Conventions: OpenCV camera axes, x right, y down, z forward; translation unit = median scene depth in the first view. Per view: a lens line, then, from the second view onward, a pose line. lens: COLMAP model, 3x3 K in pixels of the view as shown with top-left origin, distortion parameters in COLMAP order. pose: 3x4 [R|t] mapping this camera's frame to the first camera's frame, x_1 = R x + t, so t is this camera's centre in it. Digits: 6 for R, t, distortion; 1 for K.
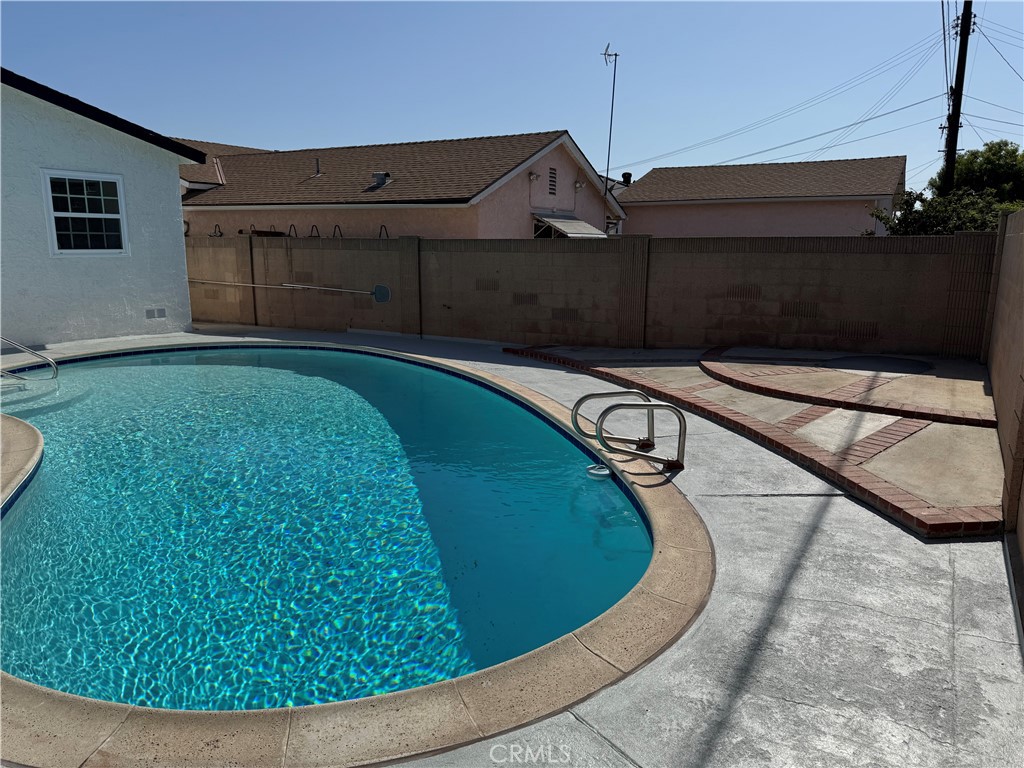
lens RADIAL K [[724.2, 0, 515.7], [0, 724.2, 387.5], [0, 0, 1]] dist [0.138471, -0.253520]
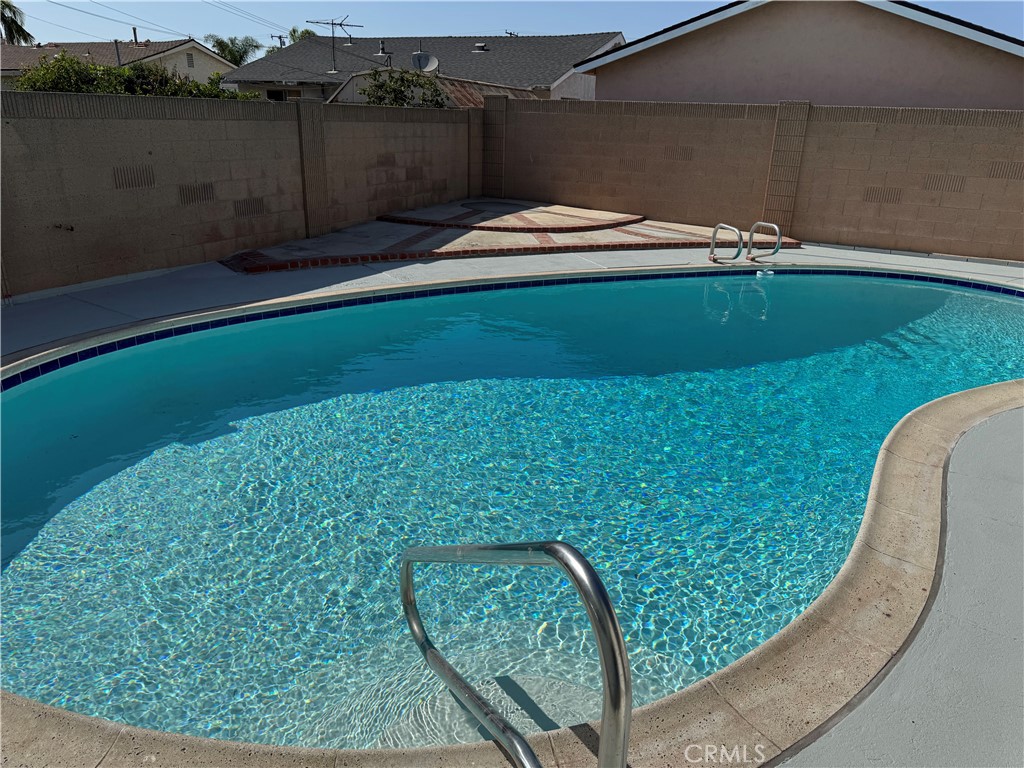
lens RADIAL K [[732.5, 0, 512.0], [0, 732.5, 384.0], [0, 0, 1]] dist [-0.003921, -0.003078]
pose [[-0.069538, -0.342606, 0.936902, -0.722003], [0.162524, 0.922737, 0.349489, -0.155442], [-0.984251, 0.176572, -0.008483, 0.796505]]
